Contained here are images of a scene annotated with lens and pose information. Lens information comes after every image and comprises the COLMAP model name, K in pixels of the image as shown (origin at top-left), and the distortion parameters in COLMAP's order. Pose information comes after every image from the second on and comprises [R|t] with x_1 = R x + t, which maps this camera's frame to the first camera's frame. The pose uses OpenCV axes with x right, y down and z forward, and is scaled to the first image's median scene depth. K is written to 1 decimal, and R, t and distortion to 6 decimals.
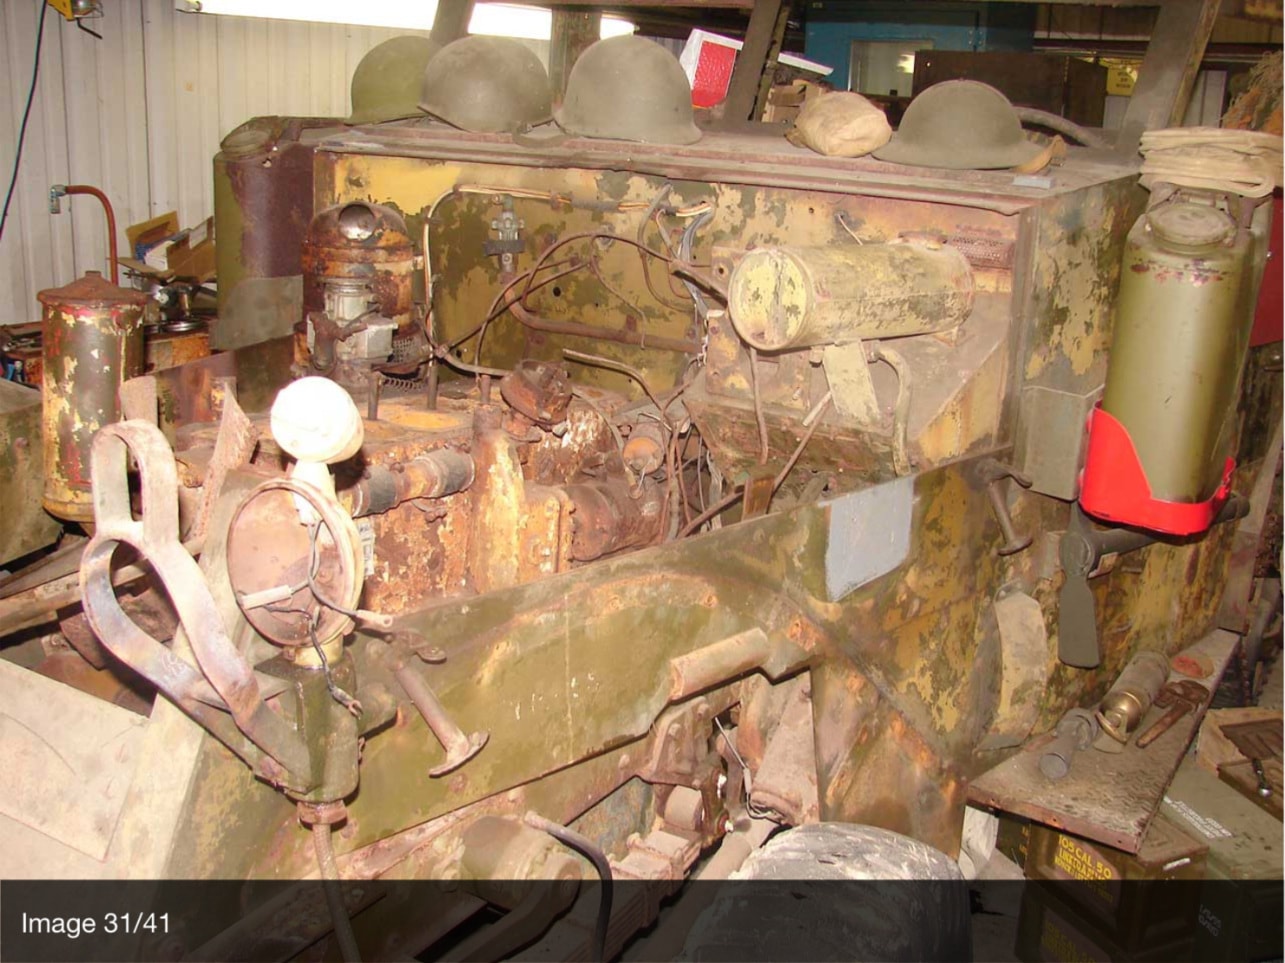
lens RADIAL K [[1395.0, 0, 642.5], [0, 1395.0, 481.5], [0, 0, 1]] dist [-0.229538, 0.333791]
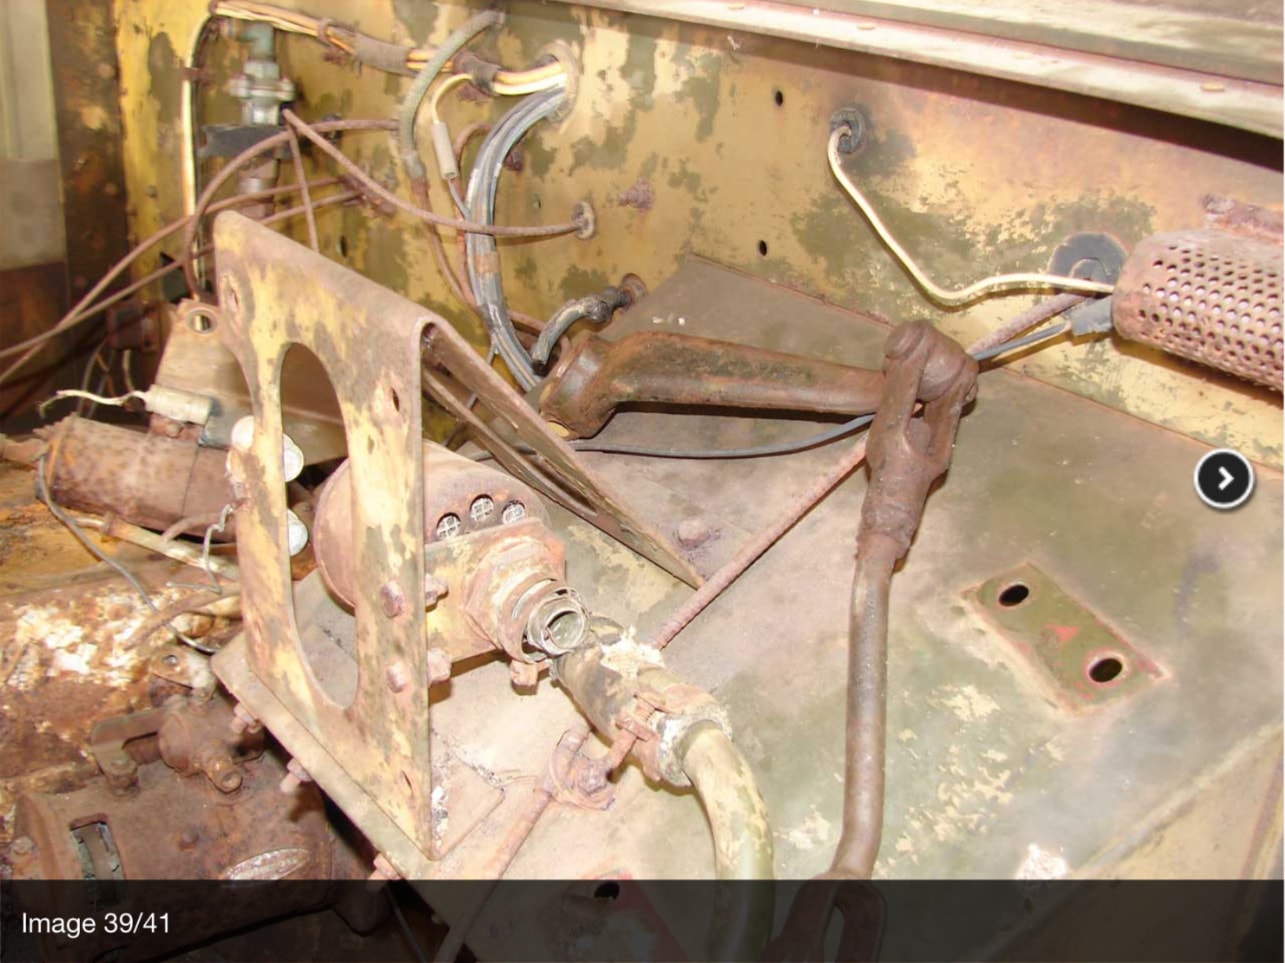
lens RADIAL K [[1395.0, 0, 642.5], [0, 1395.0, 481.5], [0, 0, 1]] dist [-0.229538, 0.333791]
pose [[0.929938, 0.158572, -0.331768, 0.219568], [-0.125316, 0.984896, 0.119483, -0.150188], [0.345703, -0.069536, 0.935764, 0.721703]]
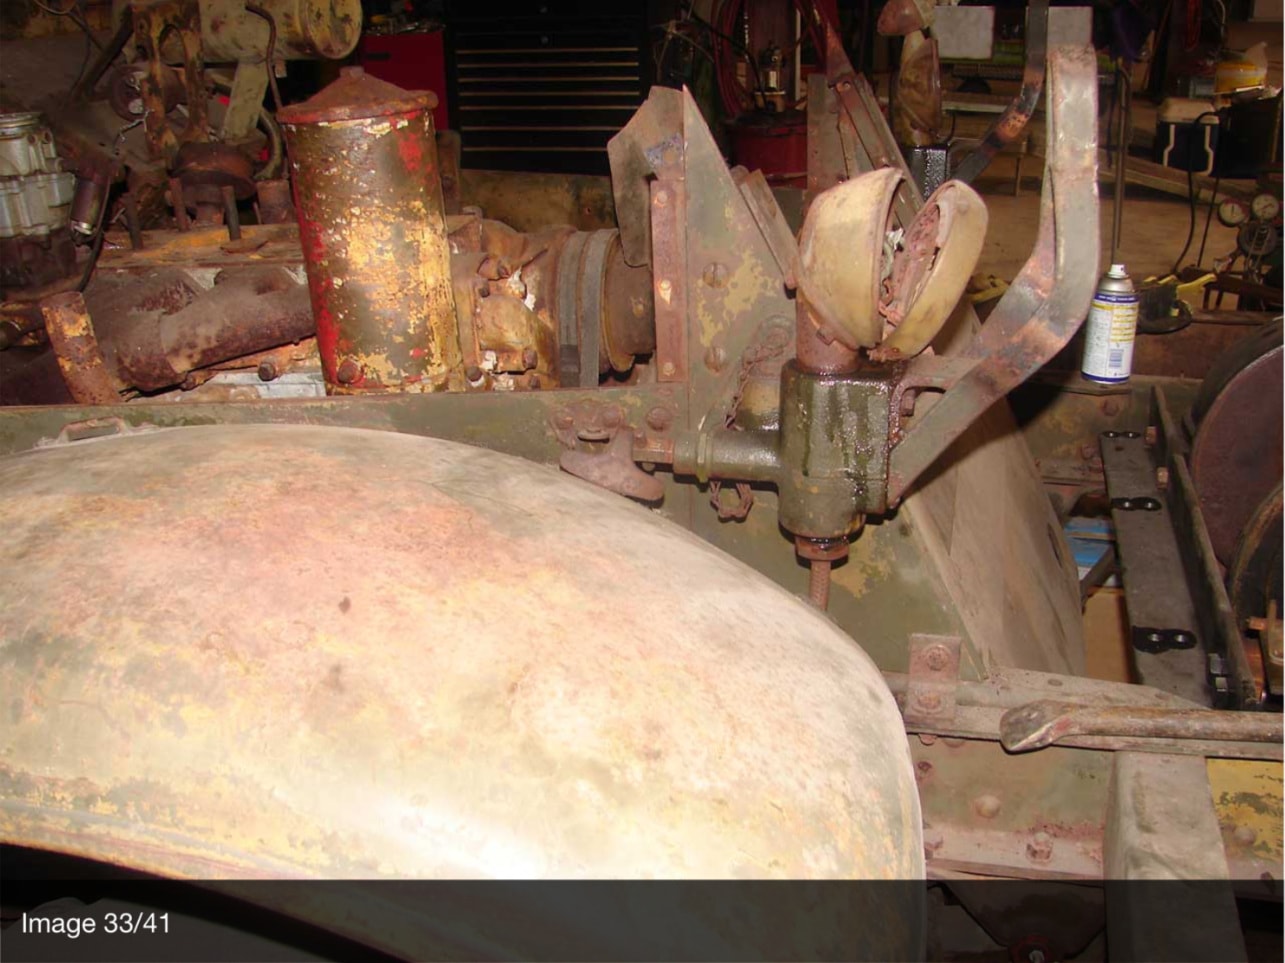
lens RADIAL K [[1395.0, 0, 642.5], [0, 1395.0, 481.5], [0, 0, 1]] dist [-0.229538, 0.333791]
pose [[-0.299093, -0.391047, 0.870417, -0.925737], [0.268942, 0.840648, 0.470086, -0.217918], [-0.915540, 0.374691, -0.146263, 0.878562]]
